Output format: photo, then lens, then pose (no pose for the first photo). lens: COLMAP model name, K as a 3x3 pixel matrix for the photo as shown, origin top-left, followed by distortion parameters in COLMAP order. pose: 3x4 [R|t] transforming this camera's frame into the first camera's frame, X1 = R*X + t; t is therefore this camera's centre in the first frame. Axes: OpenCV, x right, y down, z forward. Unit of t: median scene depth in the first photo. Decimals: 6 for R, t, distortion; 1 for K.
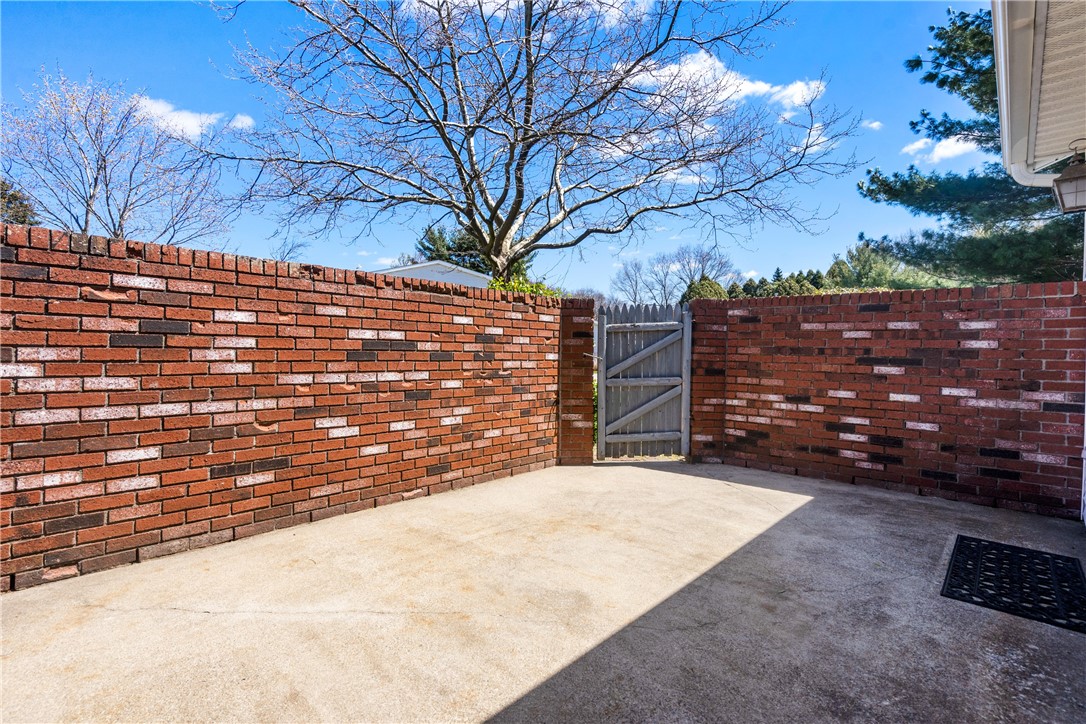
lens RADIAL K [[505.0, 0, 536.9], [0, 505.0, 356.4], [0, 0, 1]] dist [0.000438, -0.001680]
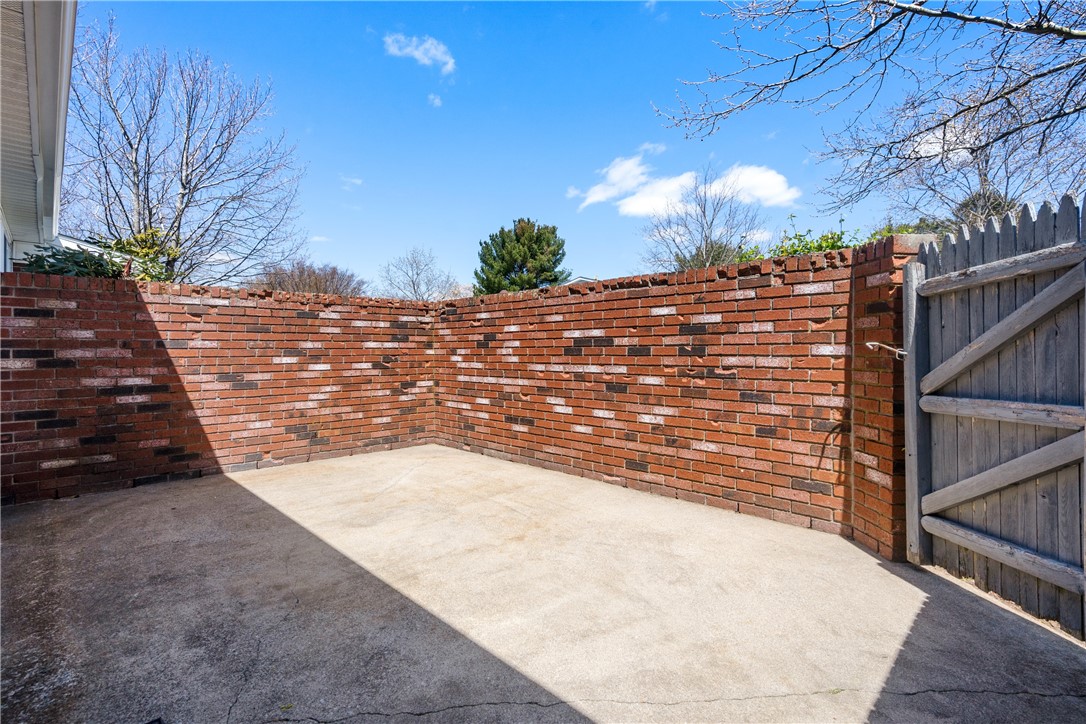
lens RADIAL K [[505.0, 0, 536.9], [0, 505.0, 347.7], [0, 0, 1]] dist [0.000438, -0.001680]
pose [[-0.033914, -0.018066, -0.999261, 0.859148], [-0.001020, 0.999837, -0.018042, 0.012043], [0.999424, 0.000407, -0.033927, 0.899055]]
